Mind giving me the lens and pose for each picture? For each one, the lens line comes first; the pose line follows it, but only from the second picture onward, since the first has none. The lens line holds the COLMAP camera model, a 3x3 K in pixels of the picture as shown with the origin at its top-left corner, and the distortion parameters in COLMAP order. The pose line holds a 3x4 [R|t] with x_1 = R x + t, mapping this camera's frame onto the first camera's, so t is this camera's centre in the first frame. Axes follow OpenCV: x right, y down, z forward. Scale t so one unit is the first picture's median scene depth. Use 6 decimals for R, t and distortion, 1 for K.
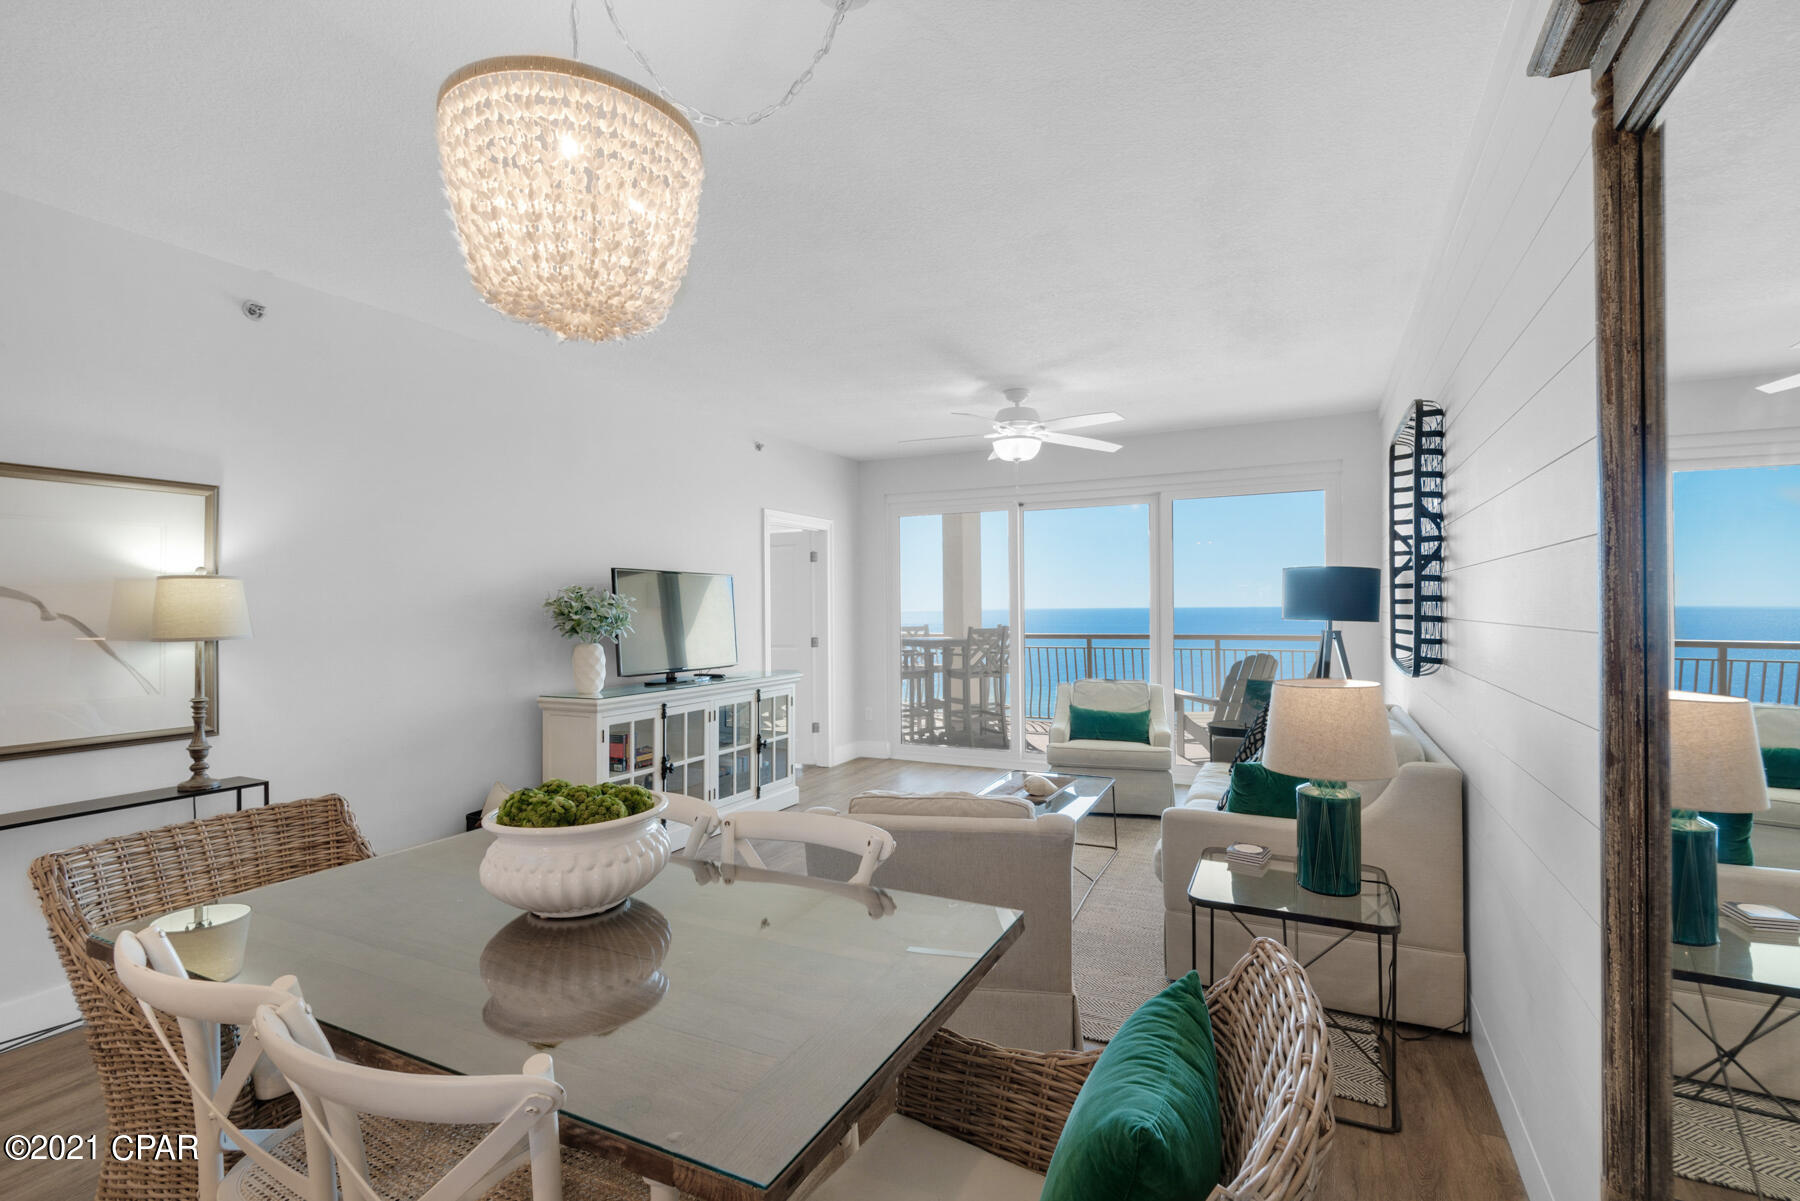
lens RADIAL K [[823.6, 0, 876.3], [0, 823.6, 605.6], [0, 0, 1]] dist [0.021497, -0.009310]
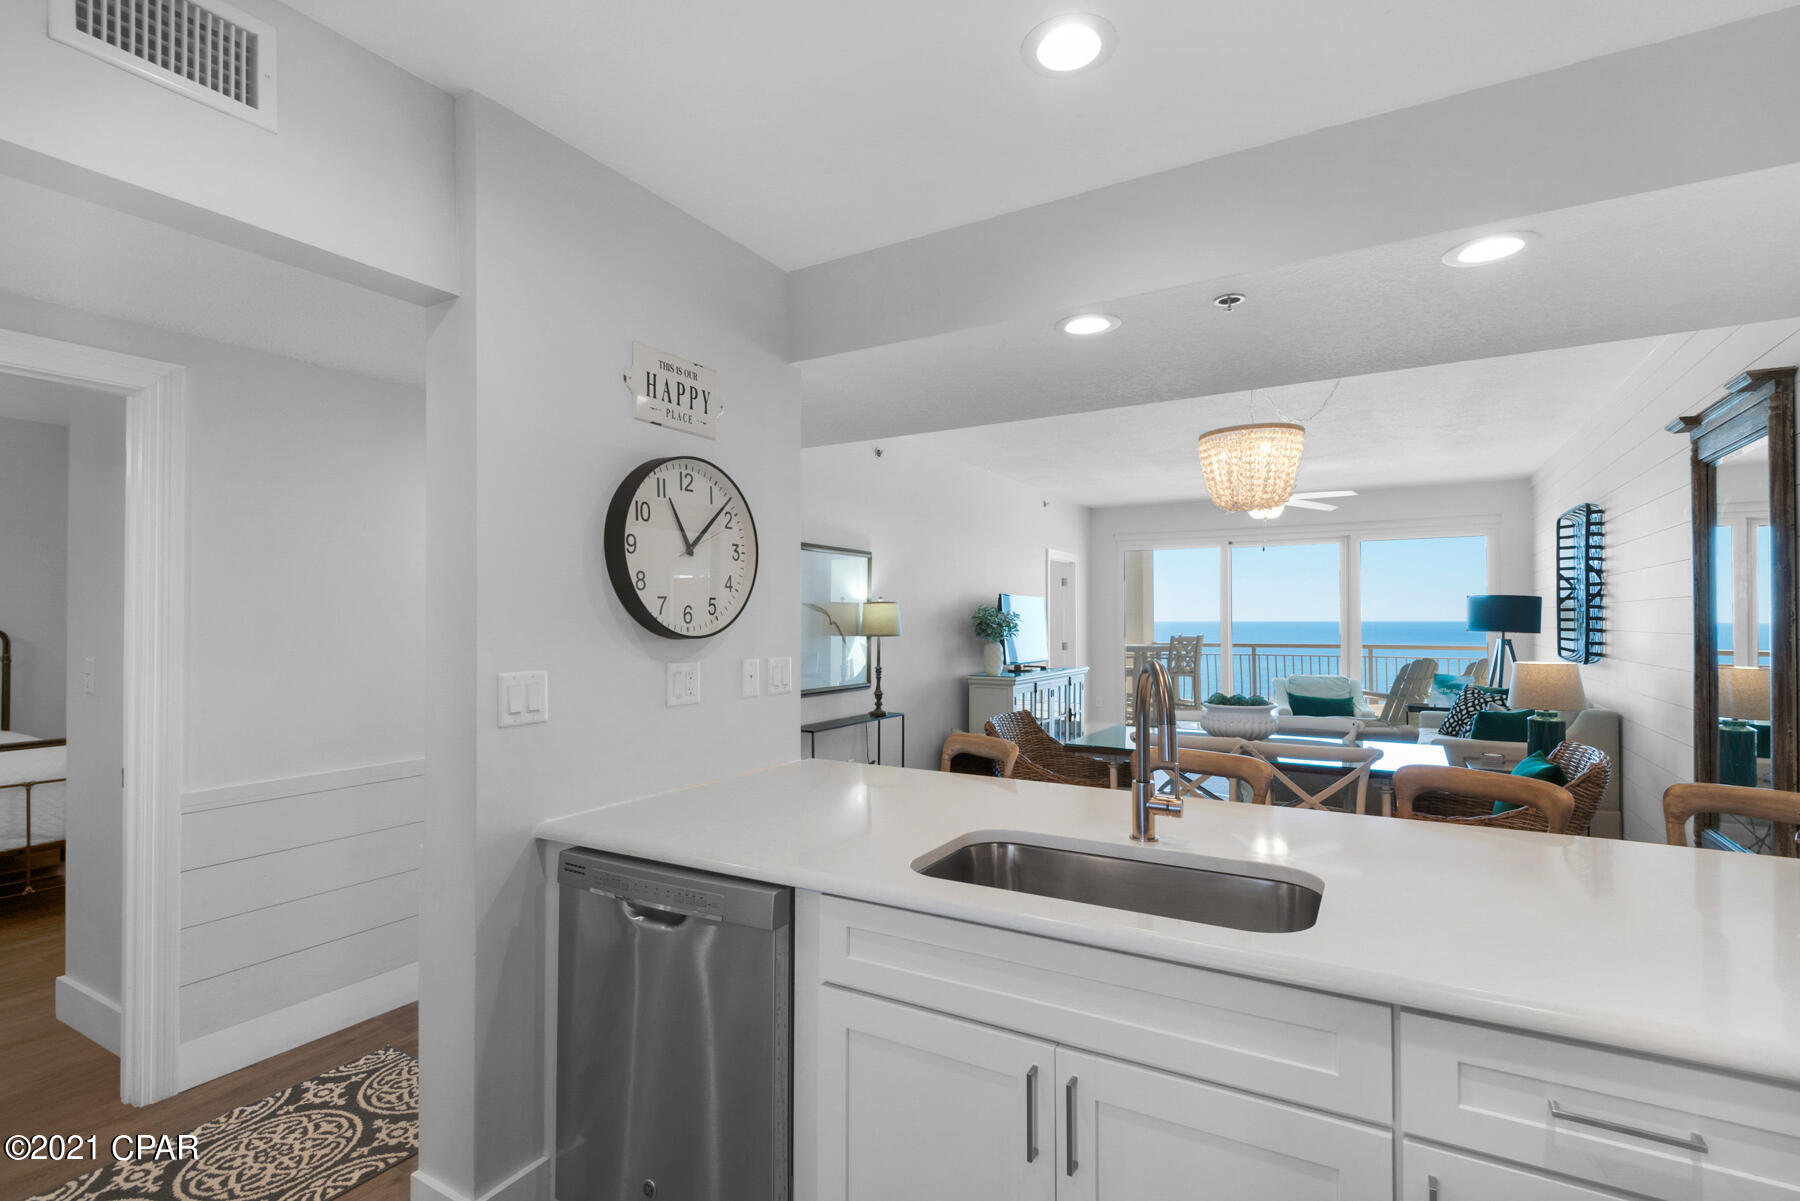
lens RADIAL K [[823.6, 0, 869.8], [0, 823.6, 609.6], [0, 0, 1]] dist [0.021497, -0.009310]
pose [[0.997007, 0.008333, -0.076859, -0.425290], [-0.008982, 0.999927, -0.008106, 0.000116], [0.076786, 0.008772, 0.997009, -0.509295]]
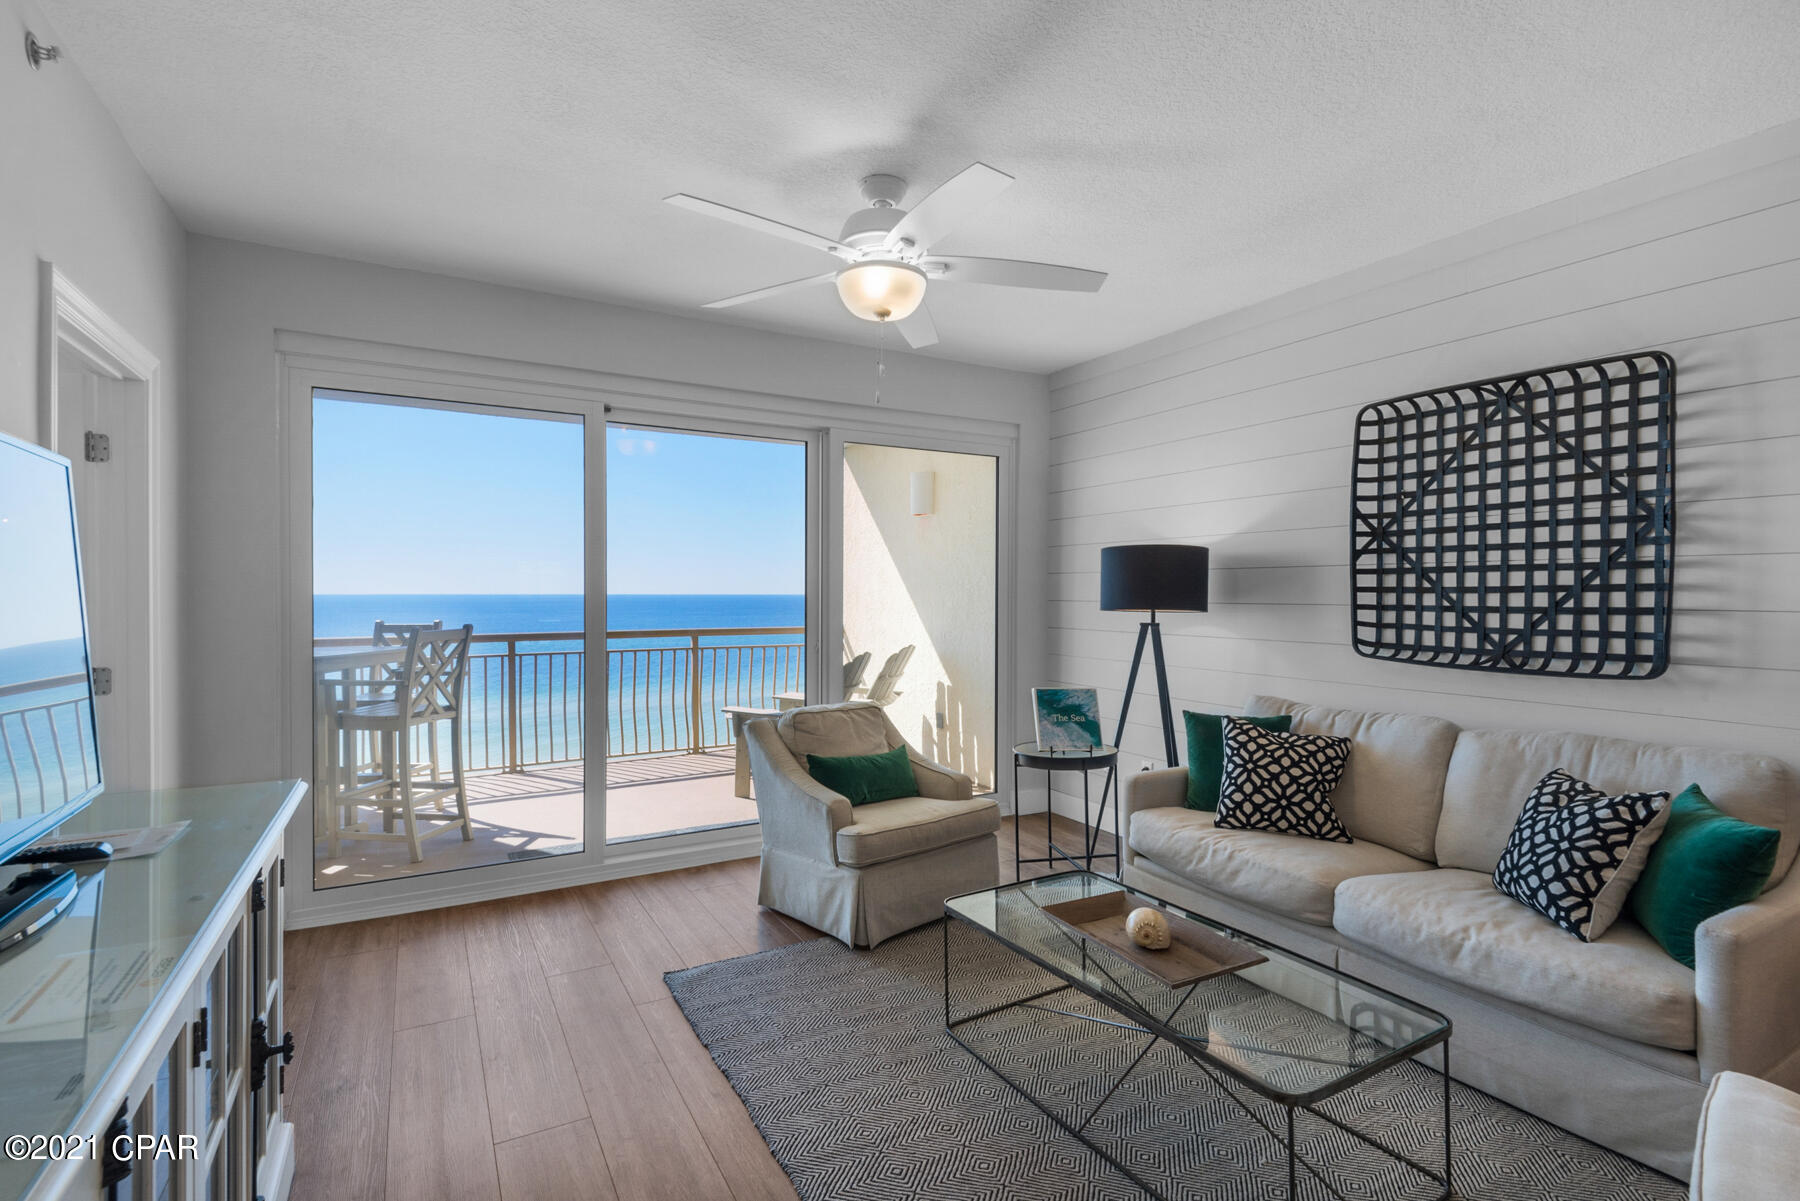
lens RADIAL K [[872.1, 0, 945.1], [0, 872.1, 597.4], [0, 0, 1]] dist [0.016126, -0.012889]
pose [[0.528111, 0.005839, 0.849155, -0.300670], [-0.009598, 0.999954, -0.000906, 0.006829], [-0.849121, -0.007672, 0.528143, 0.694473]]
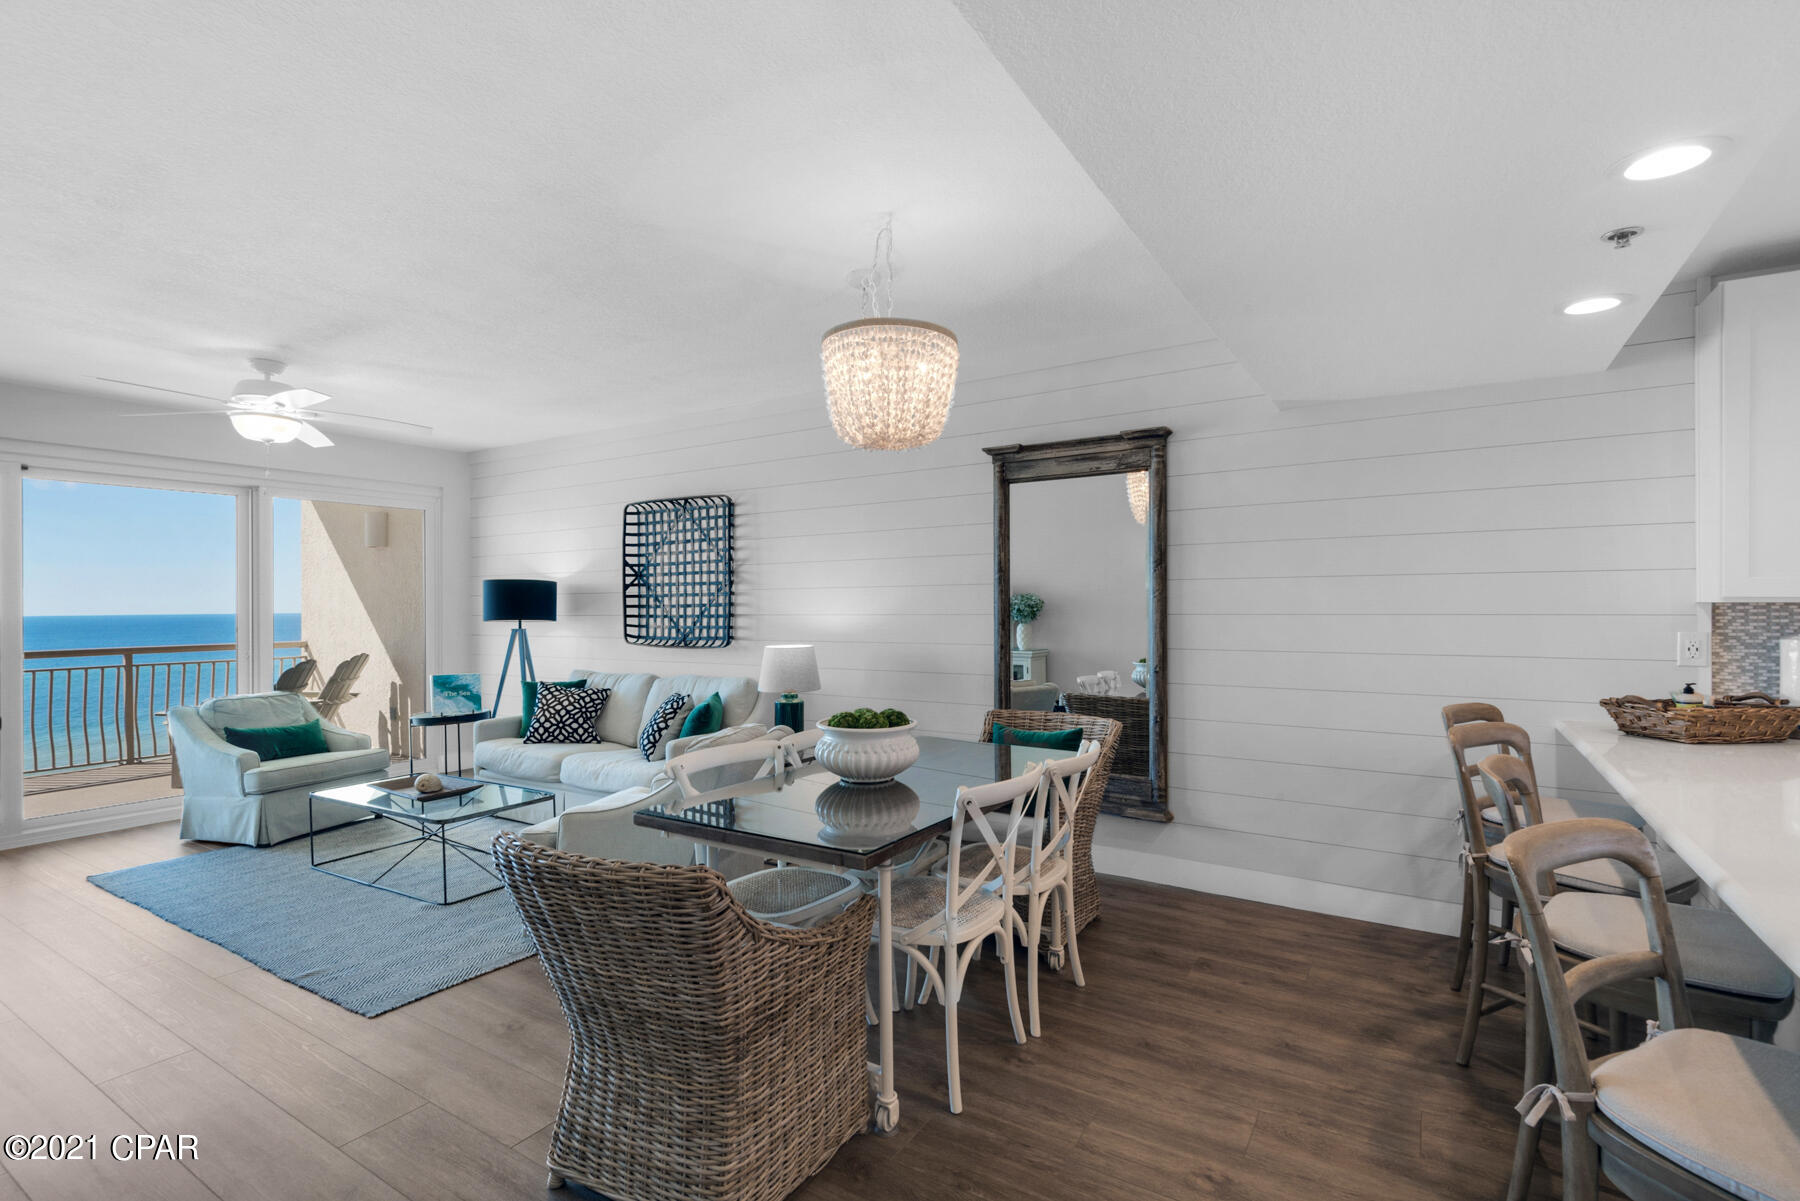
lens RADIAL K [[823.6, 0, 937.1], [0, 823.6, 598.0], [0, 0, 1]] dist [0.021497, -0.009310]
pose [[0.071907, 0.017669, 0.997255, -0.679404], [0.004596, 0.999827, -0.018046, 0.008063], [-0.997401, 0.005881, 0.071813, 0.247270]]
